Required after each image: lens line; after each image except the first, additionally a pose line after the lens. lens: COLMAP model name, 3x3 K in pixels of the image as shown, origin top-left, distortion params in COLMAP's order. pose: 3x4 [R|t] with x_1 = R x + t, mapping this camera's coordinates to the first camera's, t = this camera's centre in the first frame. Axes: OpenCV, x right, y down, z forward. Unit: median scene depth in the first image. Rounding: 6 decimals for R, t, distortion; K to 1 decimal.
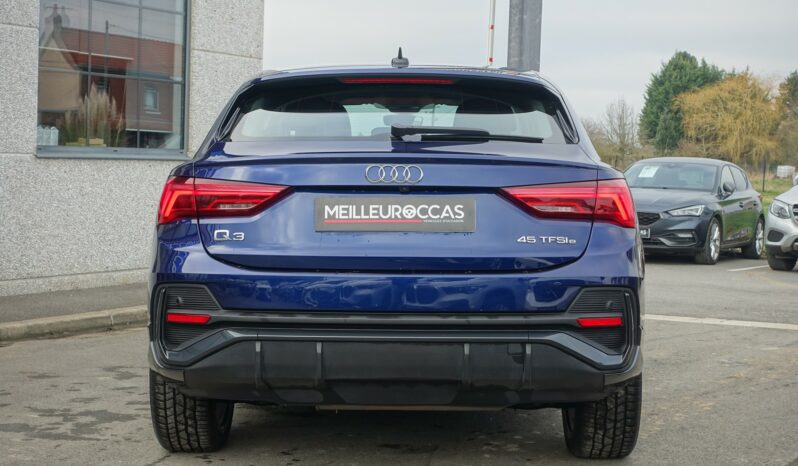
lens RADIAL K [[1374.4, 0, 399.0], [0, 1374.4, 233.0], [0, 0, 1]] dist [-0.048909, -0.072161]
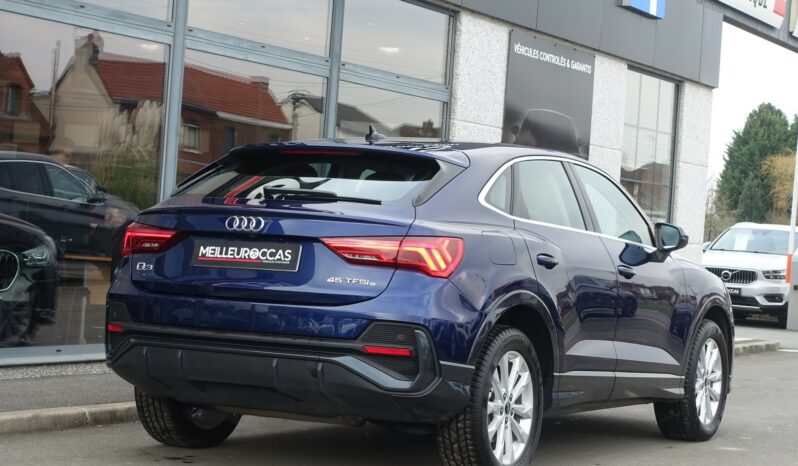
lens RADIAL K [[1787.5, 0, 399.0], [0, 1787.5, 233.0], [0, 0, 1]] dist [-0.020617, -0.459388]
pose [[0.887986, 0.036509, -0.458419, 0.883925], [-0.066813, 0.996509, -0.050058, 0.039431], [0.454991, 0.075079, 0.887325, -0.414656]]
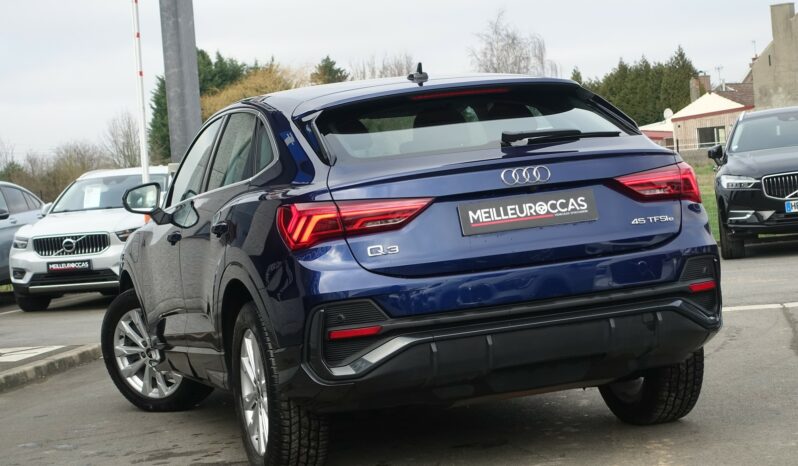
lens RADIAL K [[1787.5, 0, 399.0], [0, 1787.5, 233.0], [0, 0, 1]] dist [-0.020617, -0.459388]
pose [[0.939402, -0.116449, 0.322434, -0.561163], [0.125986, 0.991993, -0.008792, 0.002512], [-0.318829, 0.048881, 0.946551, -0.318594]]
